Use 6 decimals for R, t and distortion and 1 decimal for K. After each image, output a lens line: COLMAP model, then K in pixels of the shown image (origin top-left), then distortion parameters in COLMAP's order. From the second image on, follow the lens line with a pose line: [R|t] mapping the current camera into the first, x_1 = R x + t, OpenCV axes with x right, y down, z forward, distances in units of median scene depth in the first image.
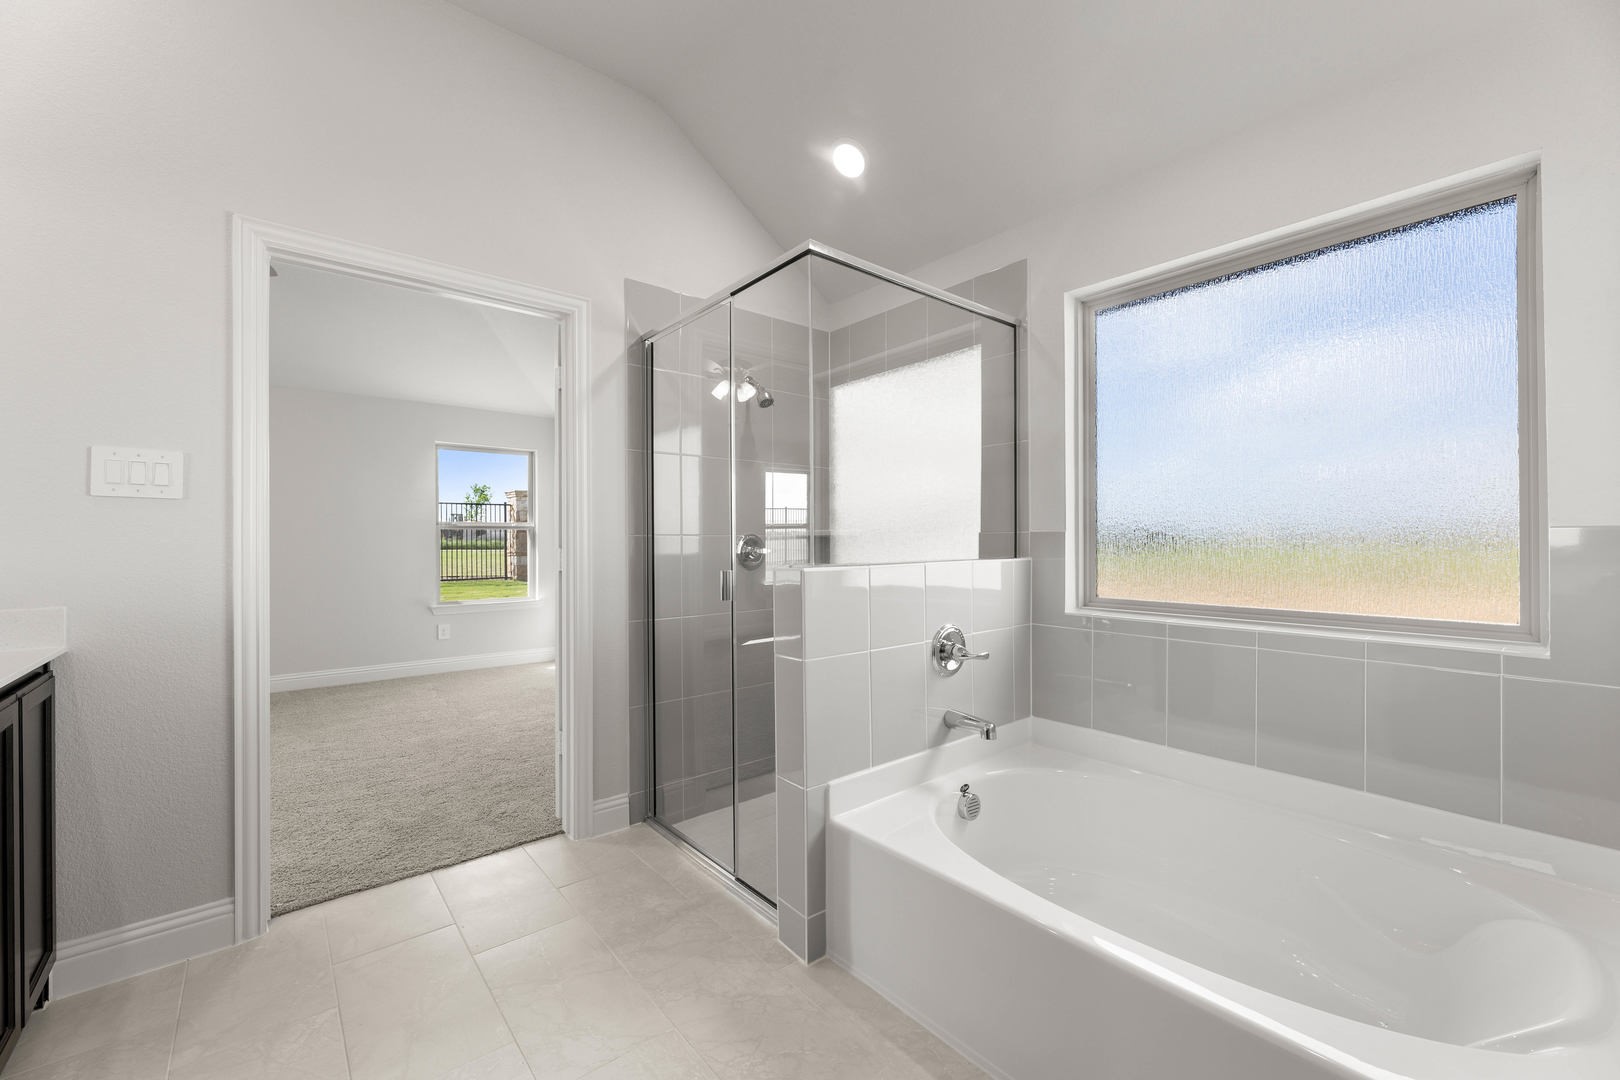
lens RADIAL K [[652.5, 0, 808.7], [0, 652.5, 538.8], [0, 0, 1]] dist [0.003664, -0.000916]
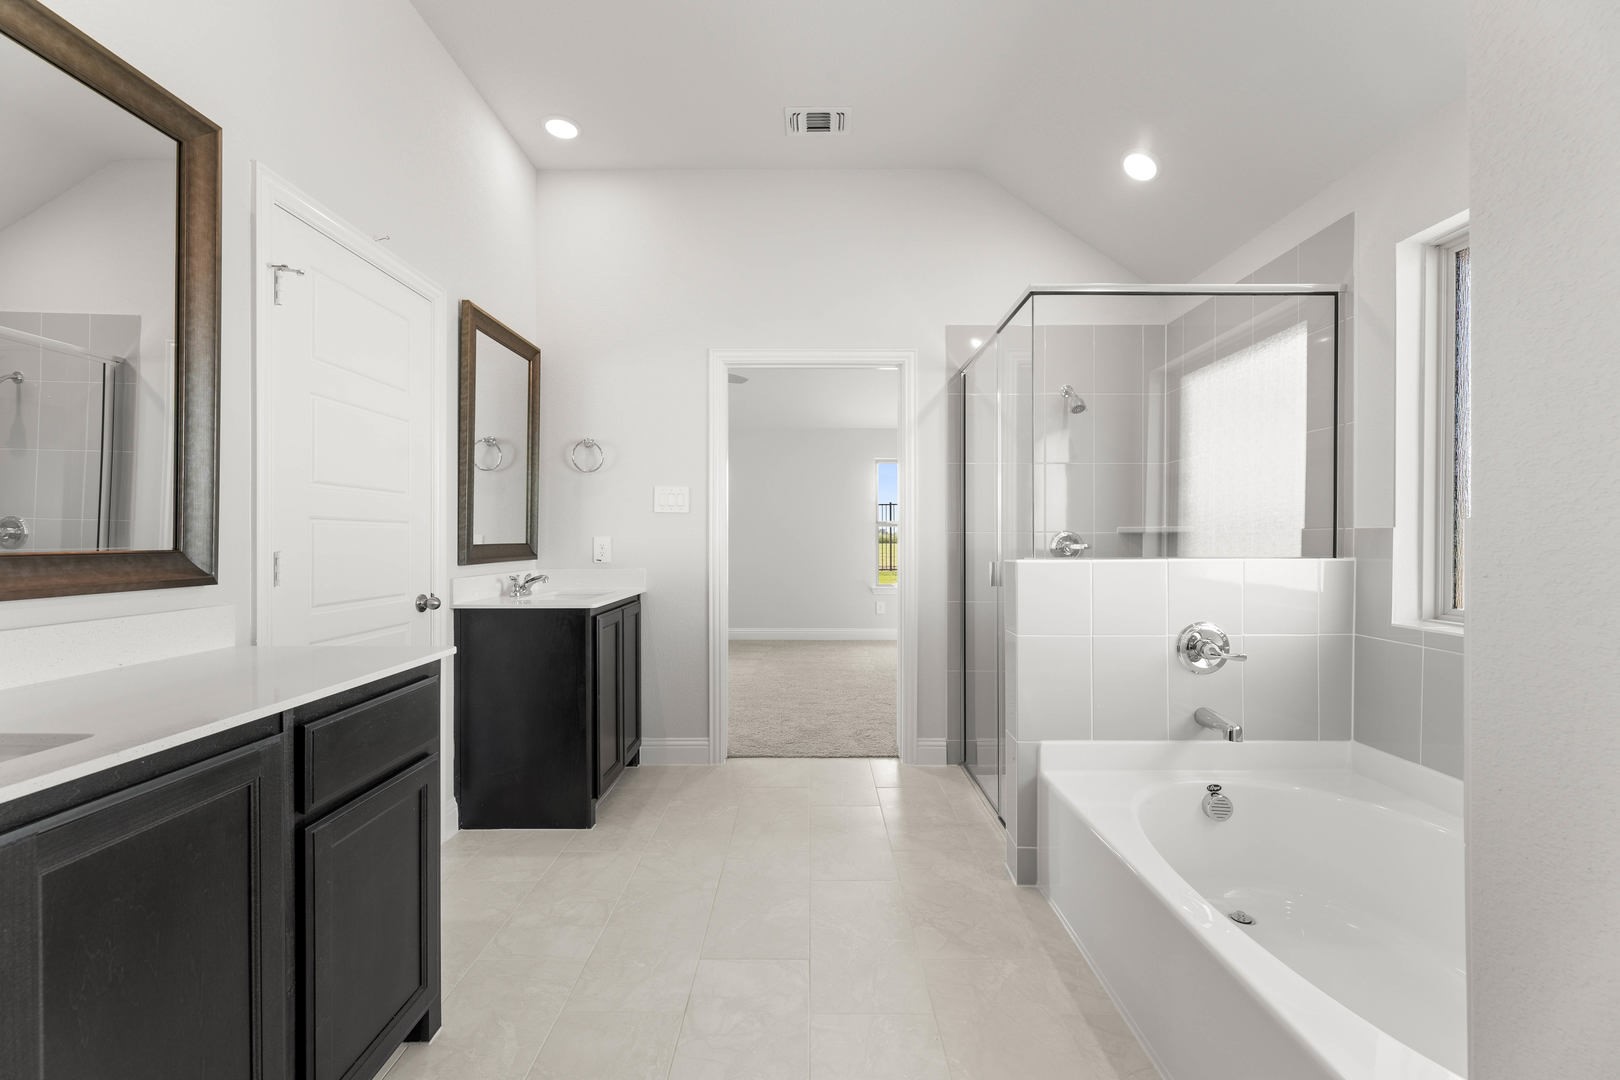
lens RADIAL K [[652.5, 0, 811.9], [0, 652.5, 539.0], [0, 0, 1]] dist [0.003664, -0.000916]
pose [[0.766315, 0.006386, -0.642433, 0.357479], [-0.001457, 0.999965, 0.008202, -0.002560], [0.642463, -0.005349, 0.766298, -0.130317]]
